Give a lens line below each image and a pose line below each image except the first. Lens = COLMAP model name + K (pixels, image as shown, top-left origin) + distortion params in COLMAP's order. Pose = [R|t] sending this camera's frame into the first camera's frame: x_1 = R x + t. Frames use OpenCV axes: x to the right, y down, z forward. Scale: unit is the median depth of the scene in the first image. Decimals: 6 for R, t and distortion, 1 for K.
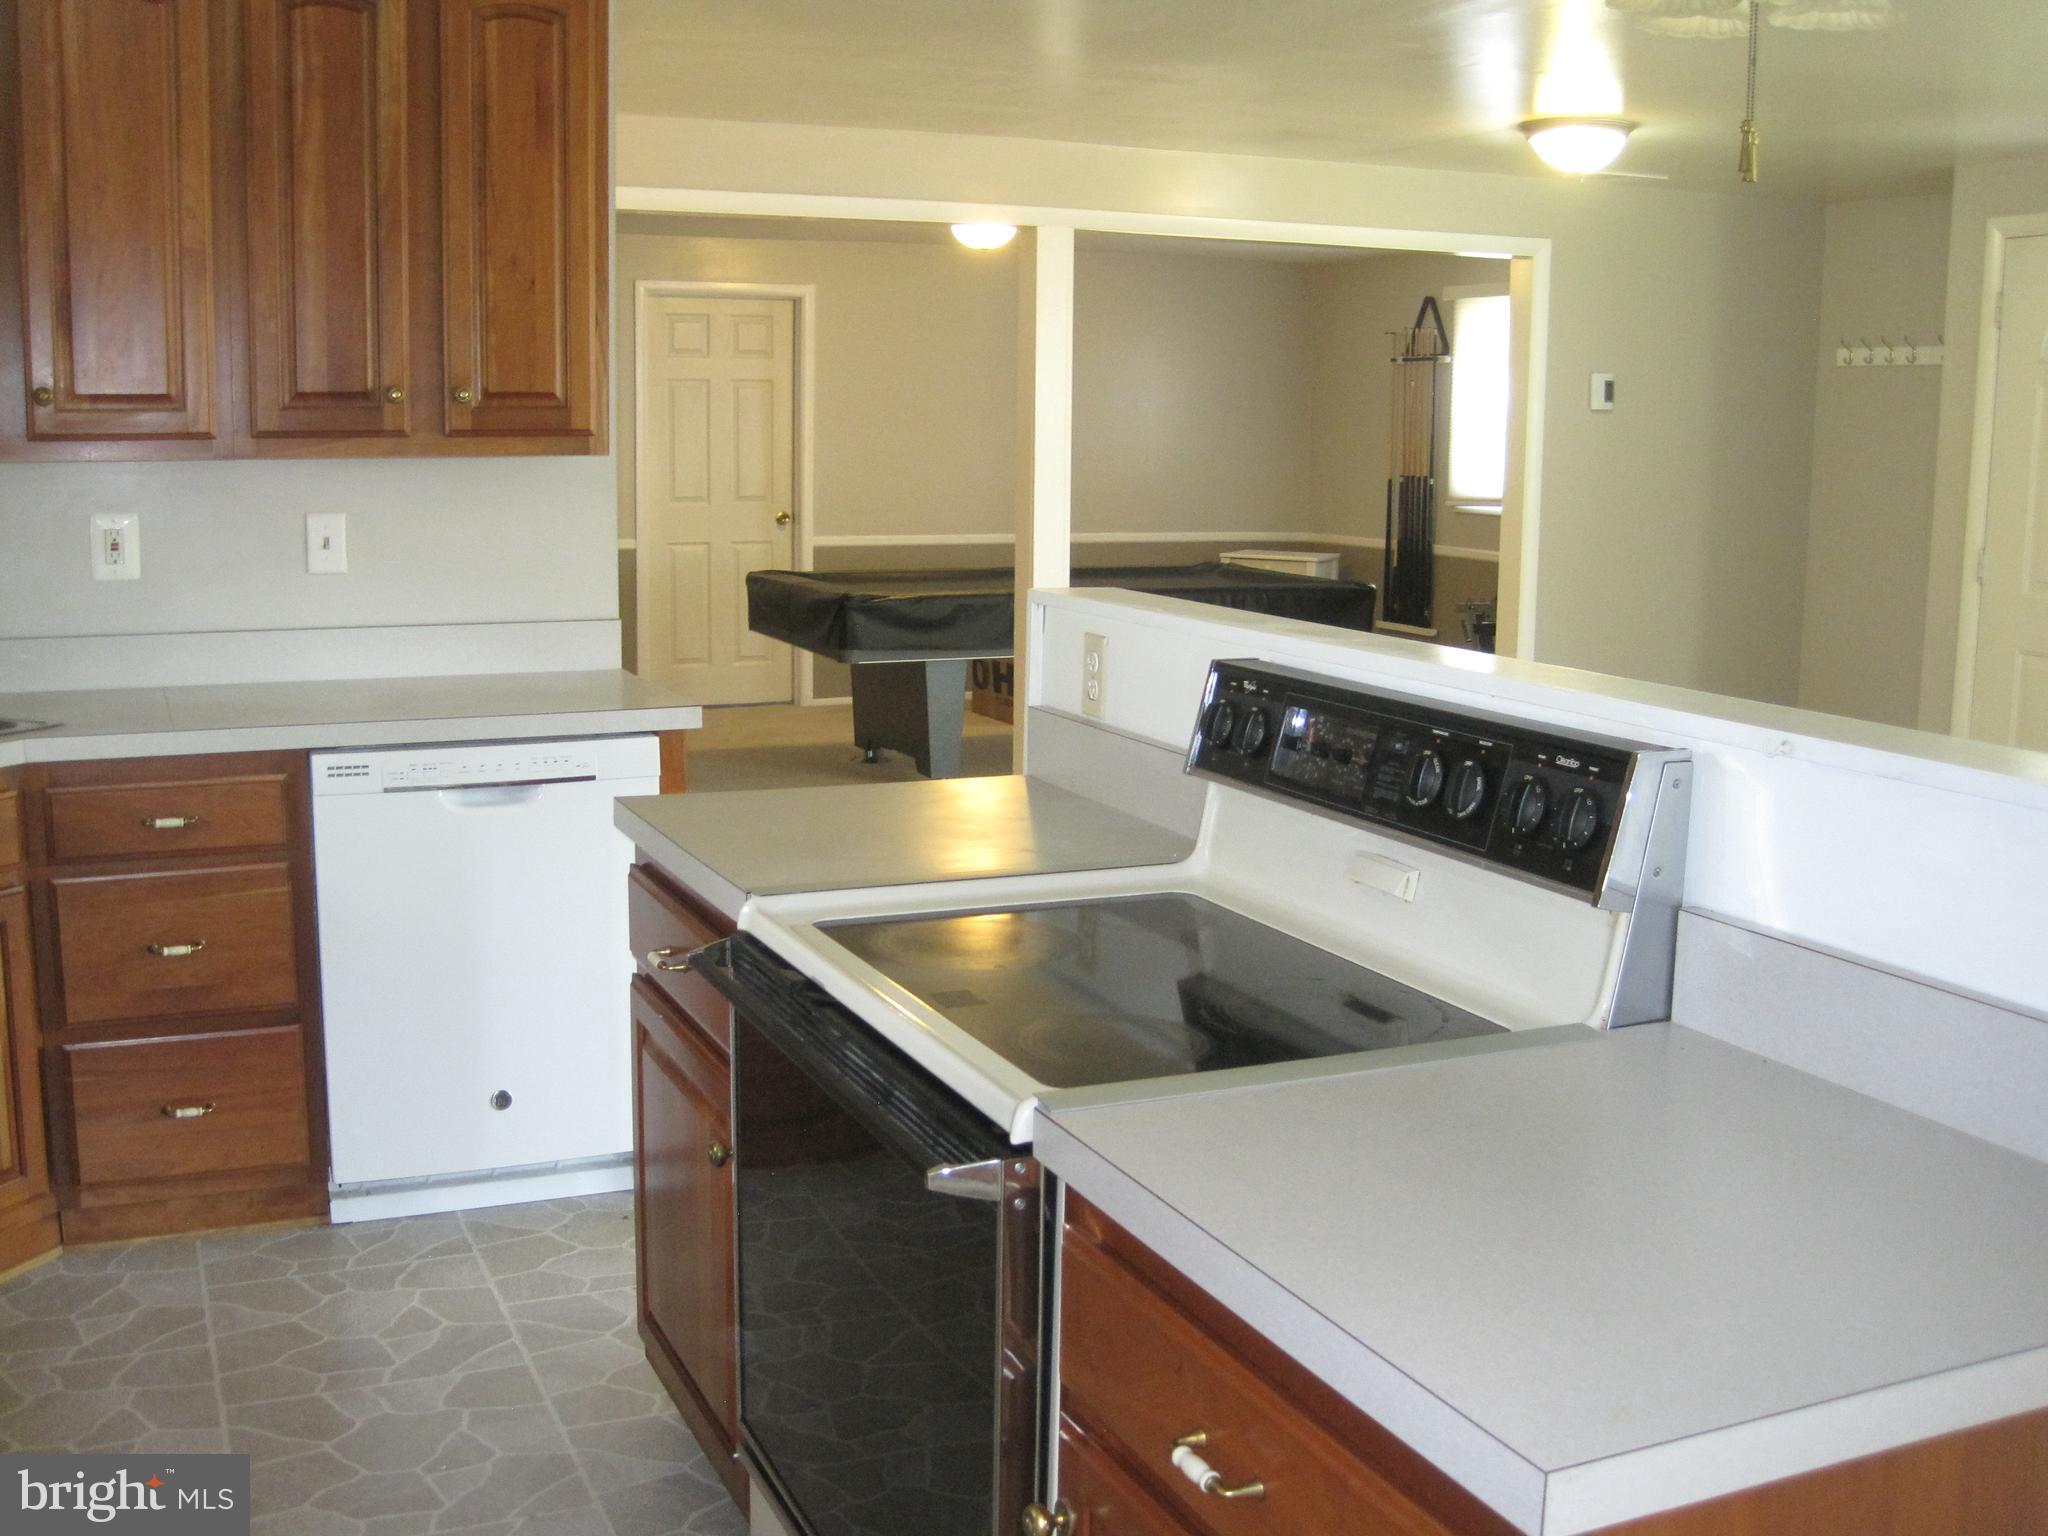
lens RADIAL K [[2108.6, 0, 1021.1], [0, 2108.6, 771.3], [0, 0, 1]] dist [-0.119452, 0.000000]
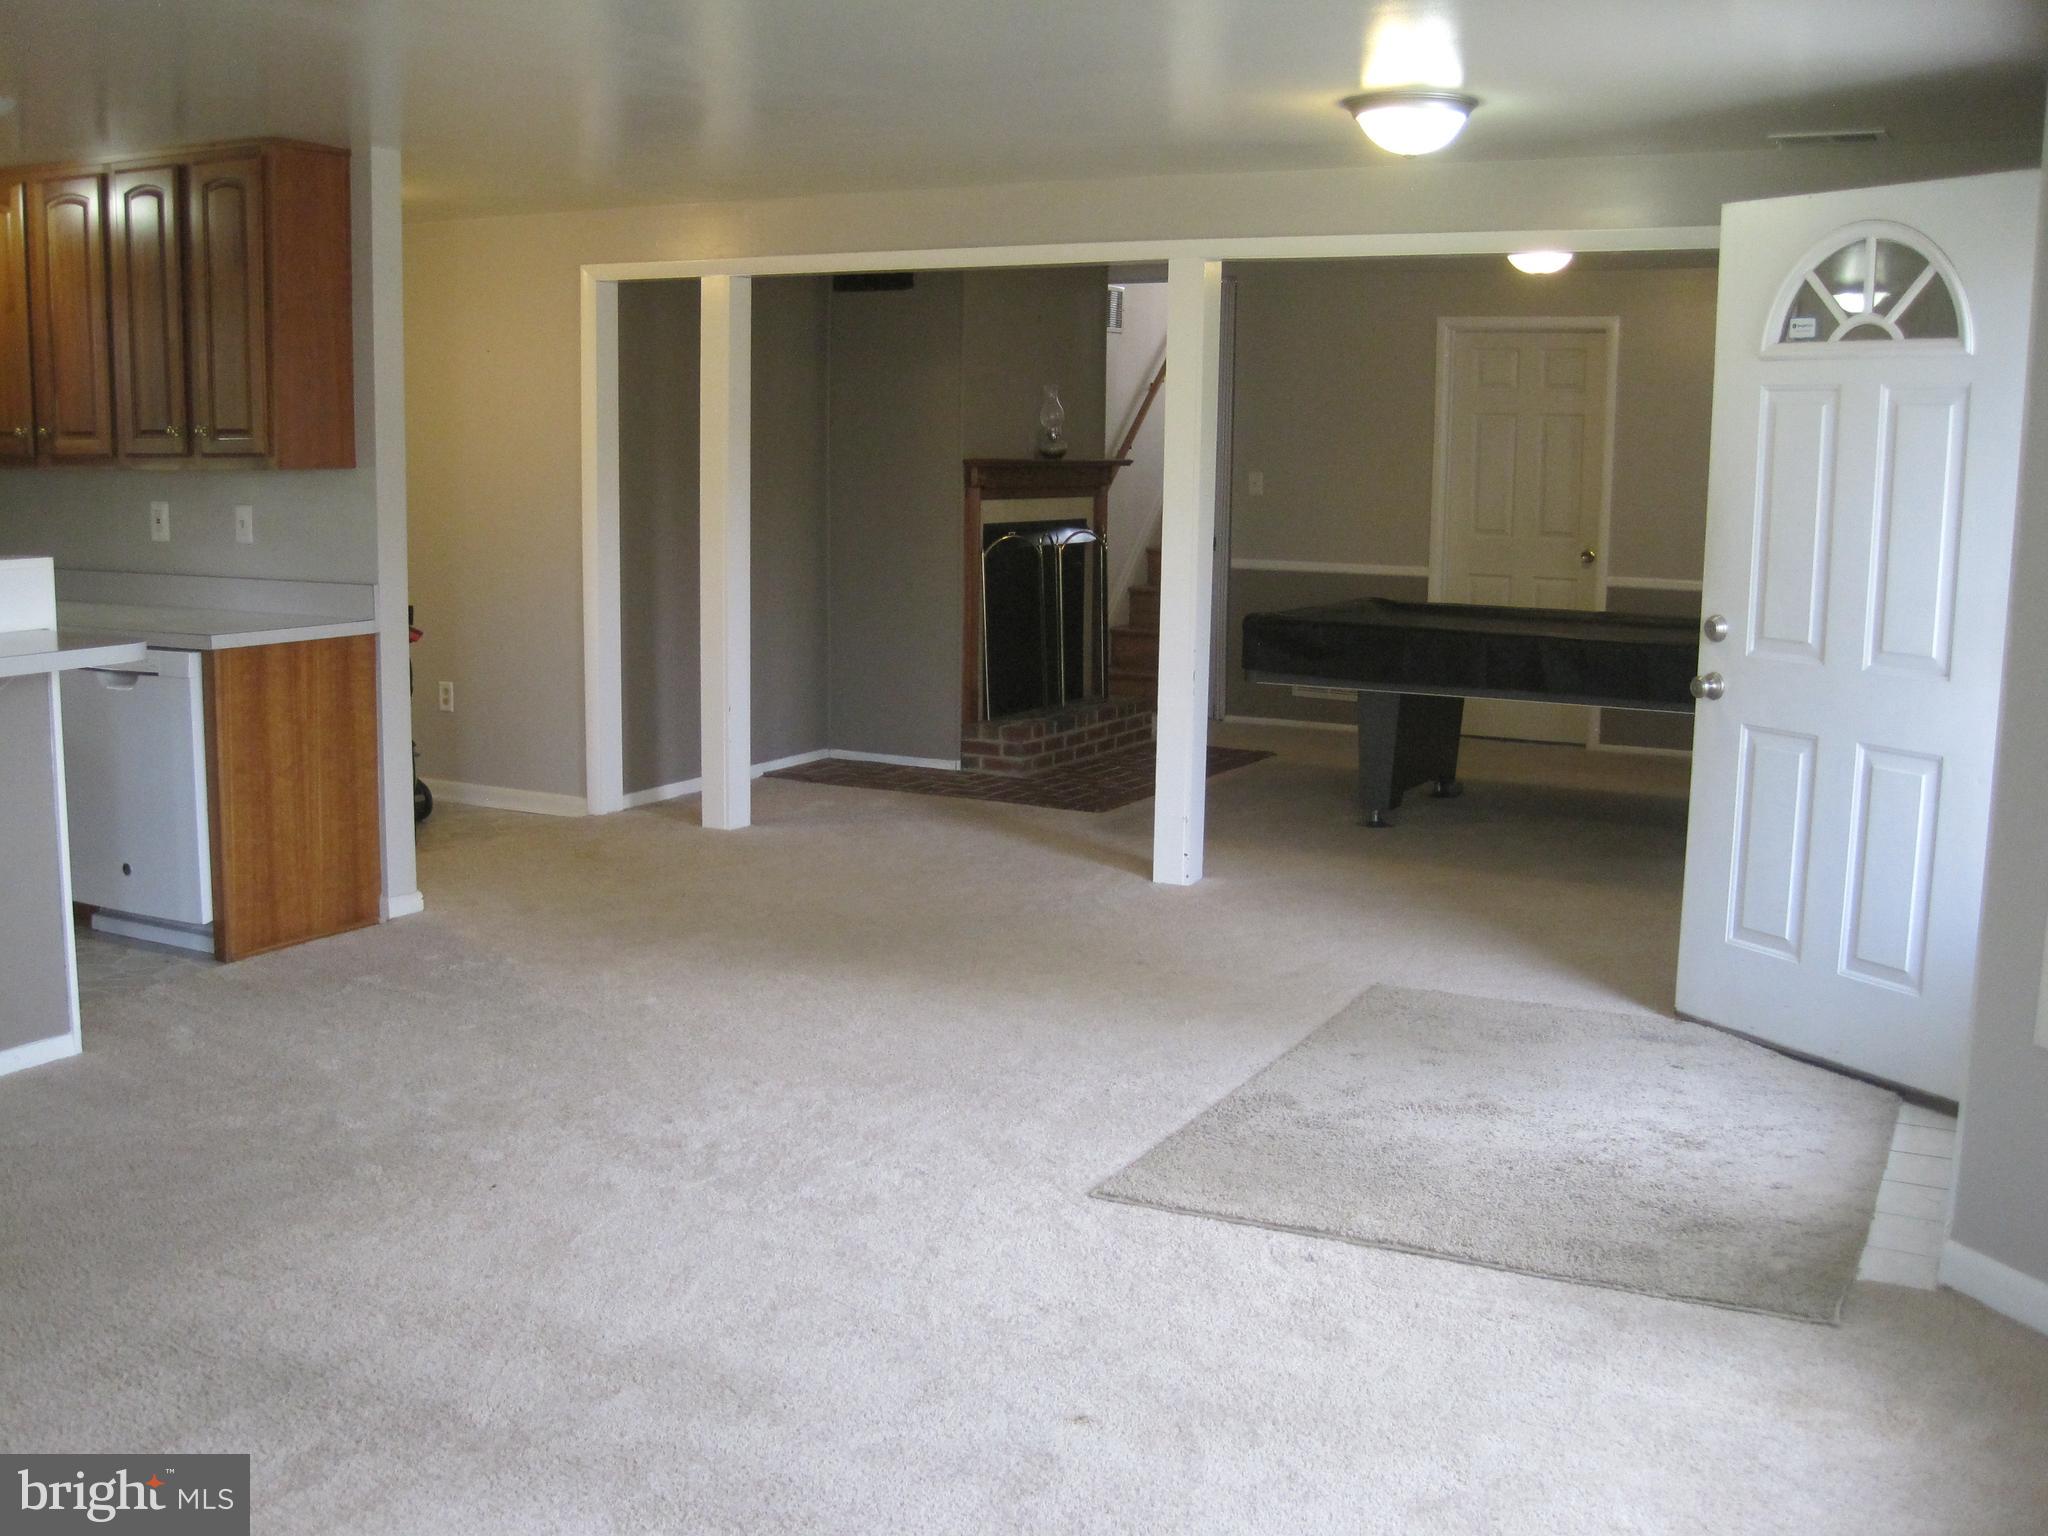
lens RADIAL K [[2108.6, 0, 968.6], [0, 2108.6, 790.8], [0, 0, 1]] dist [-0.119452, 0.000000]
pose [[0.595976, 0.131521, -0.792159, 0.610813], [-0.137714, 0.988621, 0.060531, -0.038761], [0.791105, 0.073017, 0.607306, 0.236464]]
